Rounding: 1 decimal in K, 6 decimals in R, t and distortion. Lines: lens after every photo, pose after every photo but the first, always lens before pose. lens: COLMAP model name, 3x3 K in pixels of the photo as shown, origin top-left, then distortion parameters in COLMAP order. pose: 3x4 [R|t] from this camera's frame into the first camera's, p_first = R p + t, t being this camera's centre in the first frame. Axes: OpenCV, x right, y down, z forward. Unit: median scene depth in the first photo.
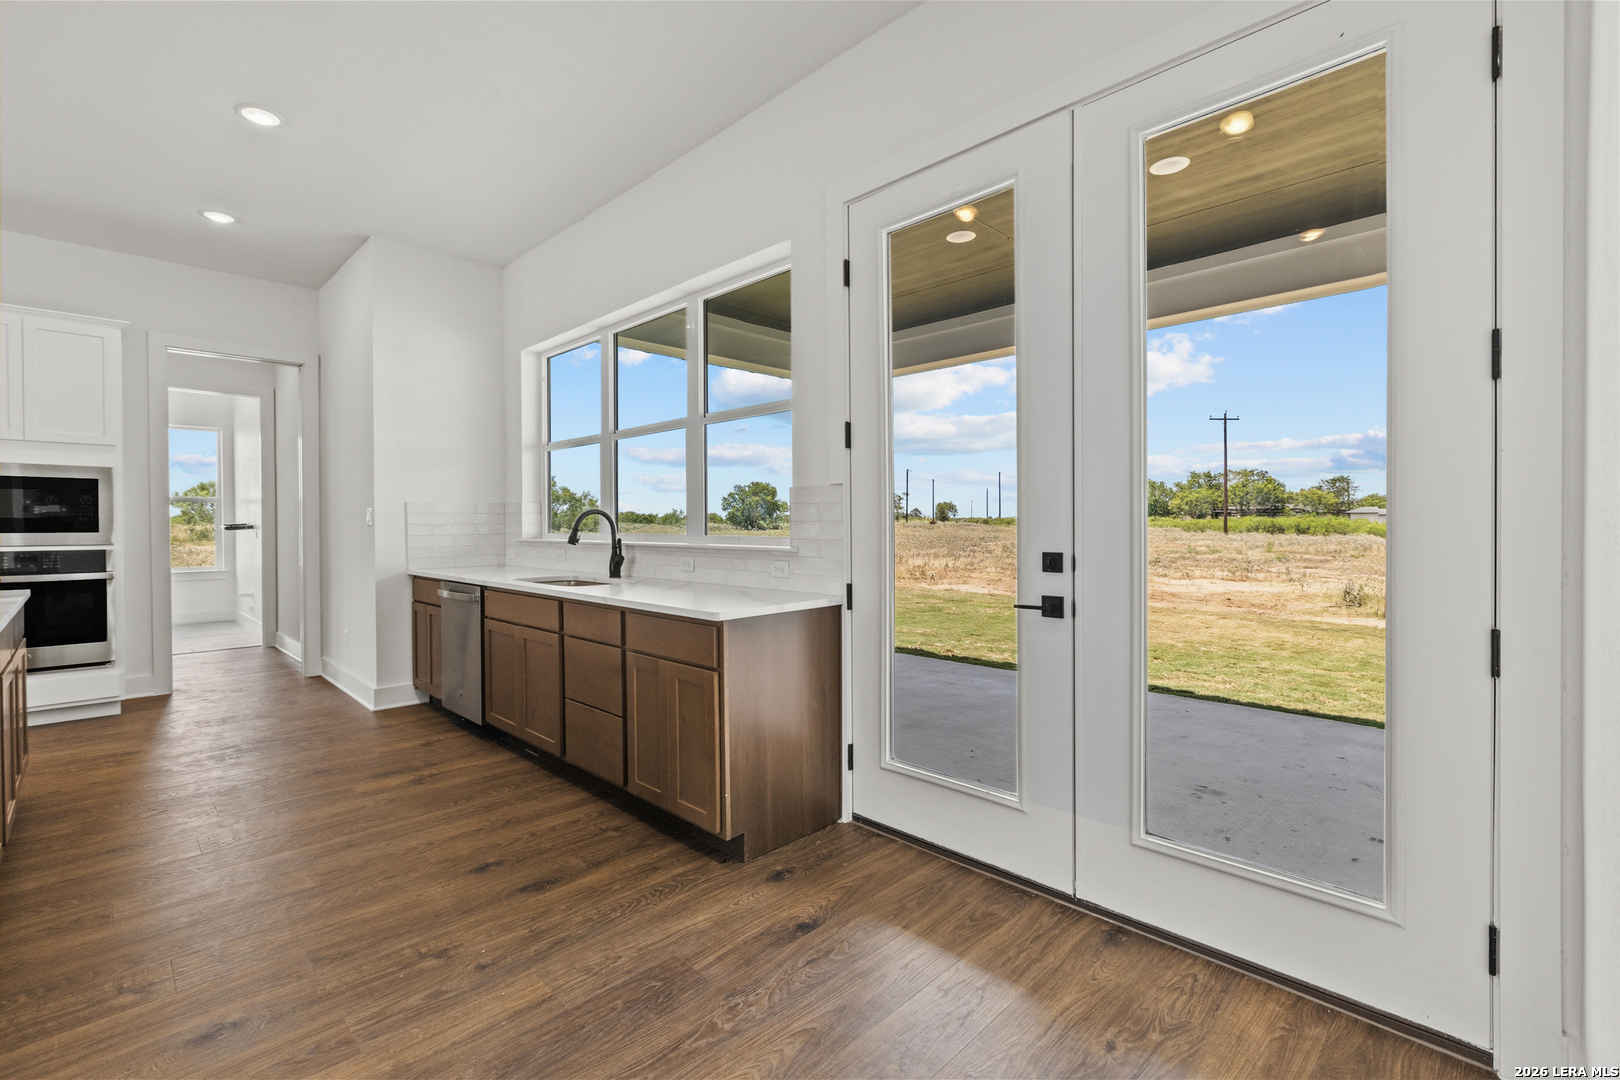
lens RADIAL K [[719.7, 0, 799.9], [0, 719.7, 537.7], [0, 0, 1]] dist [-0.000147, 0.000300]
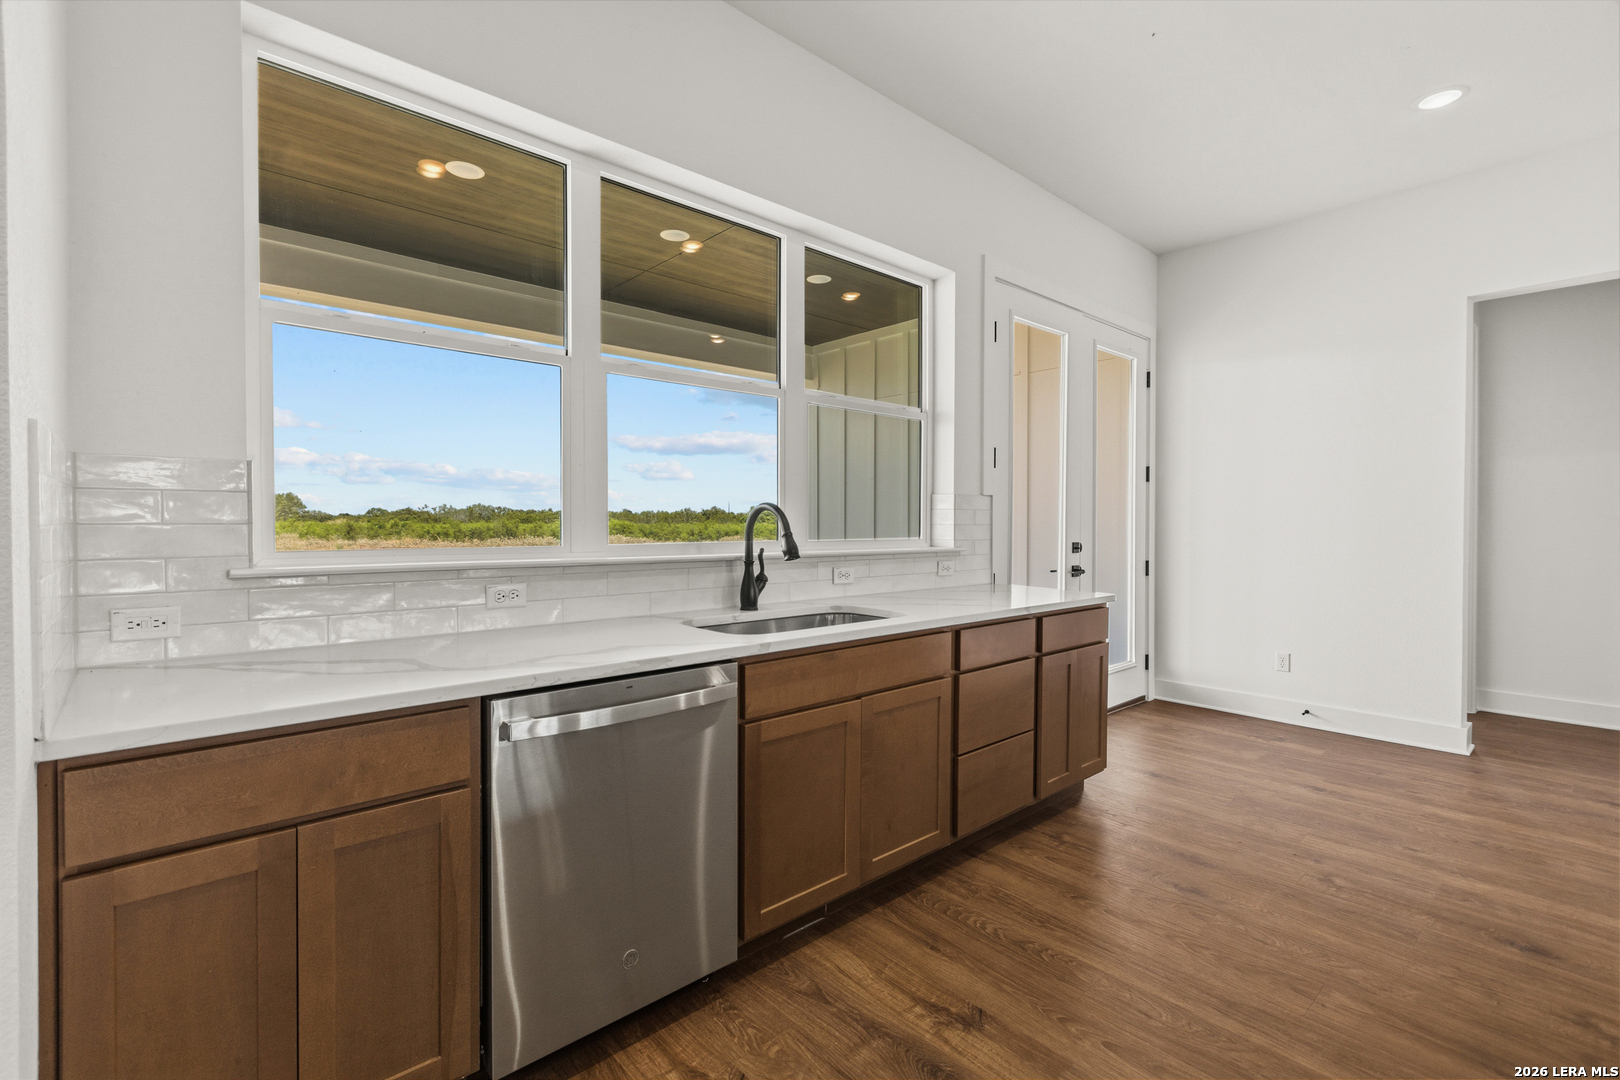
lens RADIAL K [[719.7, 0, 797.3], [0, 719.7, 530.8], [0, 0, 1]] dist [-0.000147, 0.000300]
pose [[0.058852, -0.009867, 0.998218, -1.085357], [0.013905, 0.999862, 0.009064, -0.025228], [-0.998170, 0.013347, 0.058981, 1.115675]]
